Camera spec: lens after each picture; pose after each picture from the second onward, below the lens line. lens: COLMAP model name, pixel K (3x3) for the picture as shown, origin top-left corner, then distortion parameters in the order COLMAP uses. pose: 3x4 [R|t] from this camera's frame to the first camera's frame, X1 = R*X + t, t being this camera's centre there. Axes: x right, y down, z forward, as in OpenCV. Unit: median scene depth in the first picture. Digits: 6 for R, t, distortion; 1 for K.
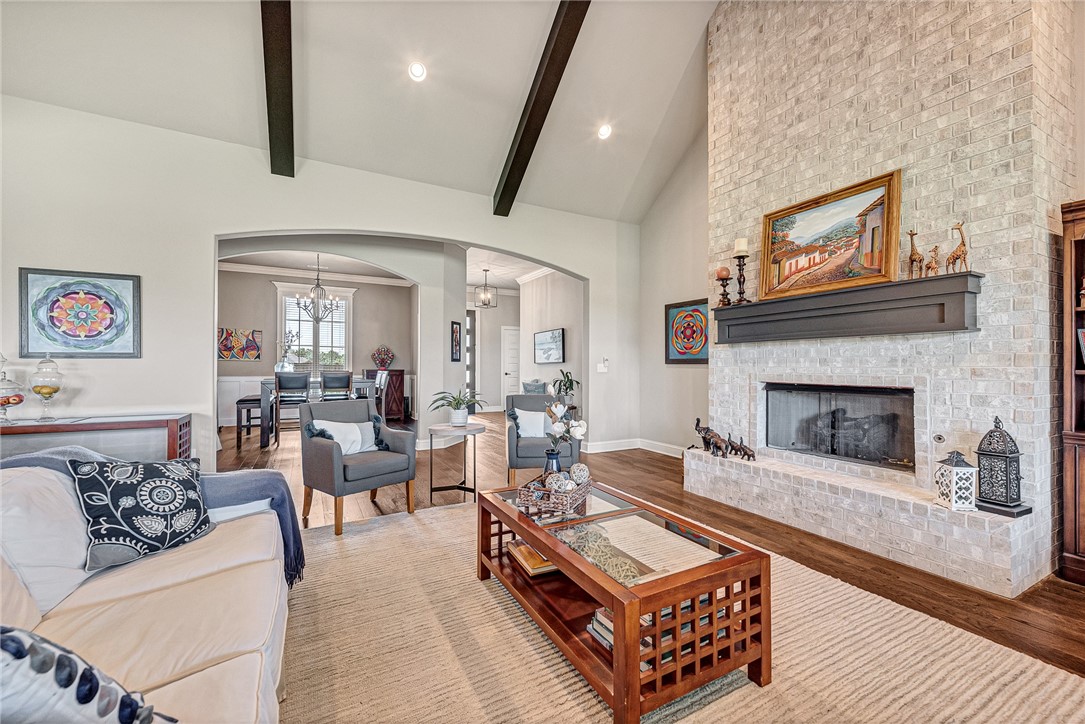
lens RADIAL K [[433.6, 0, 539.0], [0, 433.6, 364.0], [0, 0, 1]] dist [0.013830, -0.005390]
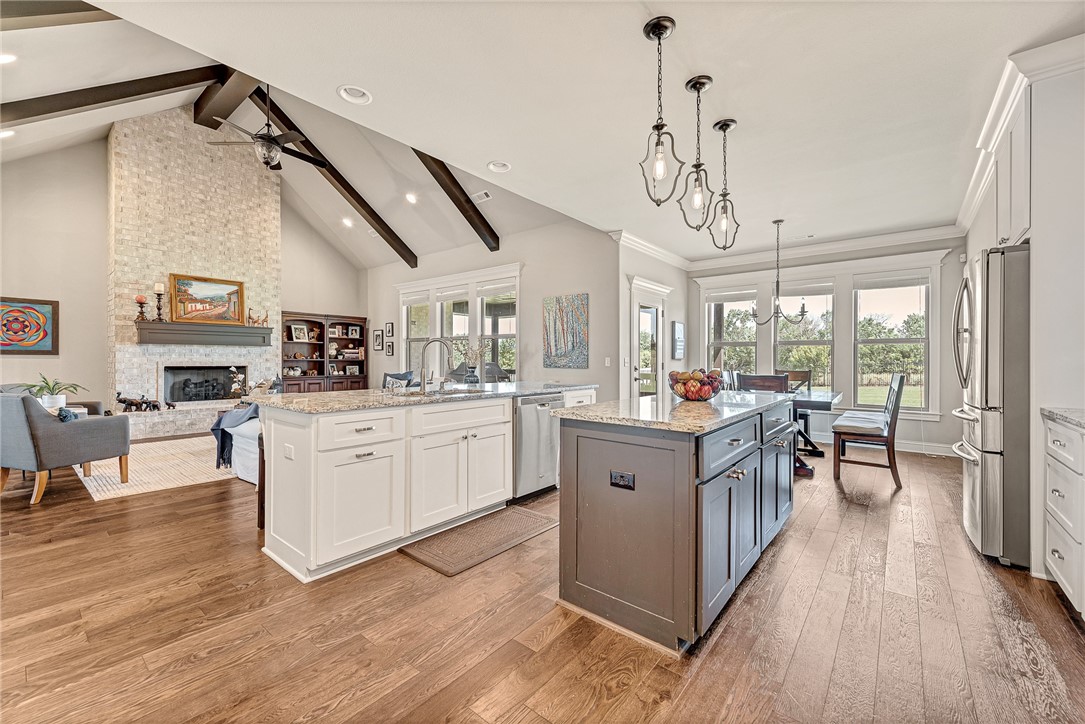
lens RADIAL K [[433.6, 0, 546.0], [0, 433.6, 363.9], [0, 0, 1]] dist [0.013830, -0.005390]
pose [[-0.385962, -0.014367, 0.922403, -1.915345], [-0.011644, 0.999875, 0.010702, -0.005436], [-0.922441, -0.006610, -0.386081, 0.283234]]
